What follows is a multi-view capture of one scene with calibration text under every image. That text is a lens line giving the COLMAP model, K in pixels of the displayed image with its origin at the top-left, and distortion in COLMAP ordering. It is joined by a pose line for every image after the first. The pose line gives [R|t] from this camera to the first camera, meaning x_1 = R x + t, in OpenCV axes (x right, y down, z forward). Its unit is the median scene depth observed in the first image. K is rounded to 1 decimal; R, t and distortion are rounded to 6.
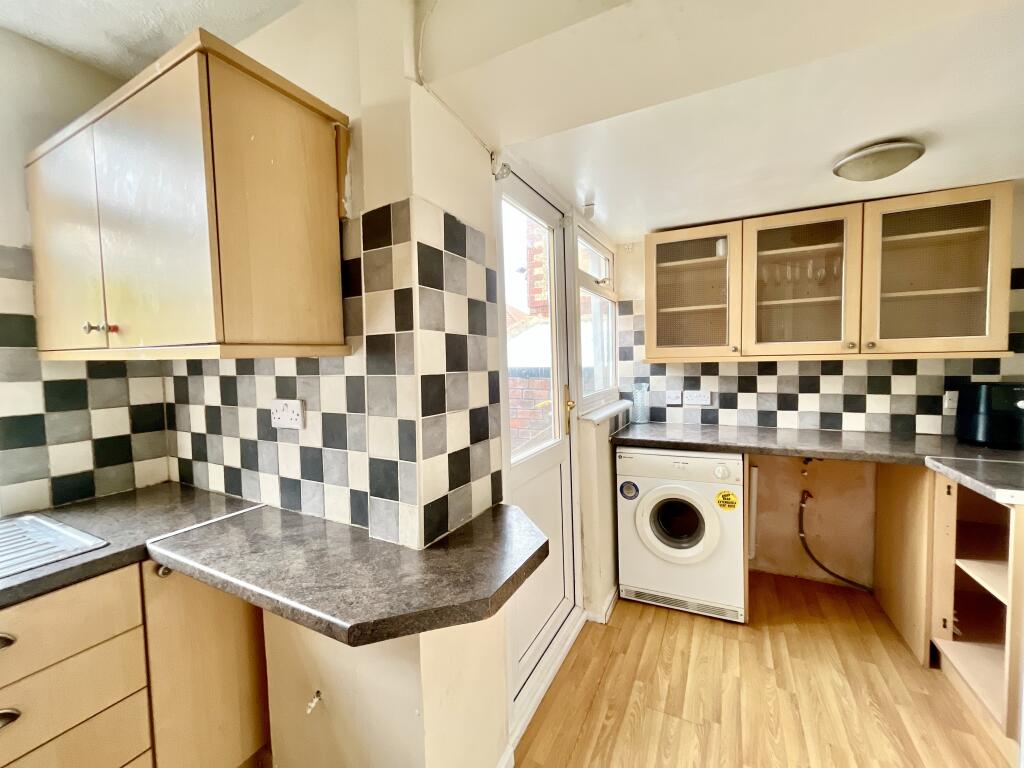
lens RADIAL K [[410.3, 0, 513.8], [0, 410.3, 380.1], [0, 0, 1]] dist [-0.001185, -0.000152]
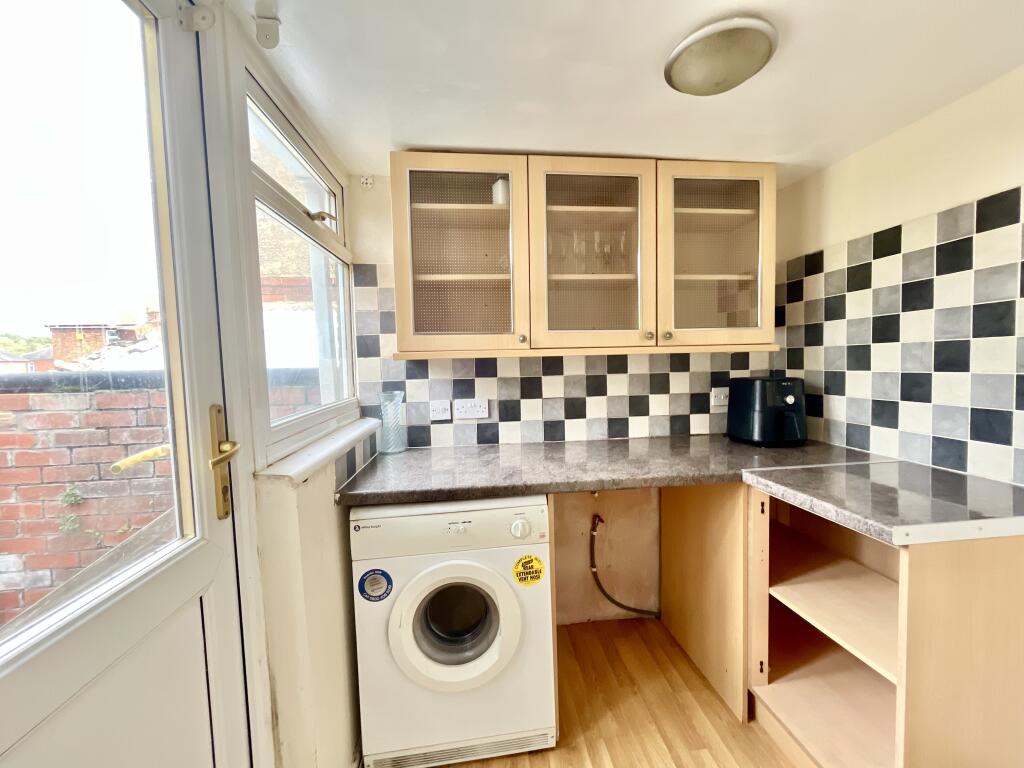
lens RADIAL K [[410.3, 0, 513.8], [0, 410.3, 380.1], [0, 0, 1]] dist [-0.001185, -0.000152]
pose [[0.837553, -0.025087, 0.545780, 0.138636], [0.032056, 0.999481, -0.003251, -0.002600], [-0.545415, 0.020219, 0.837922, 0.415308]]
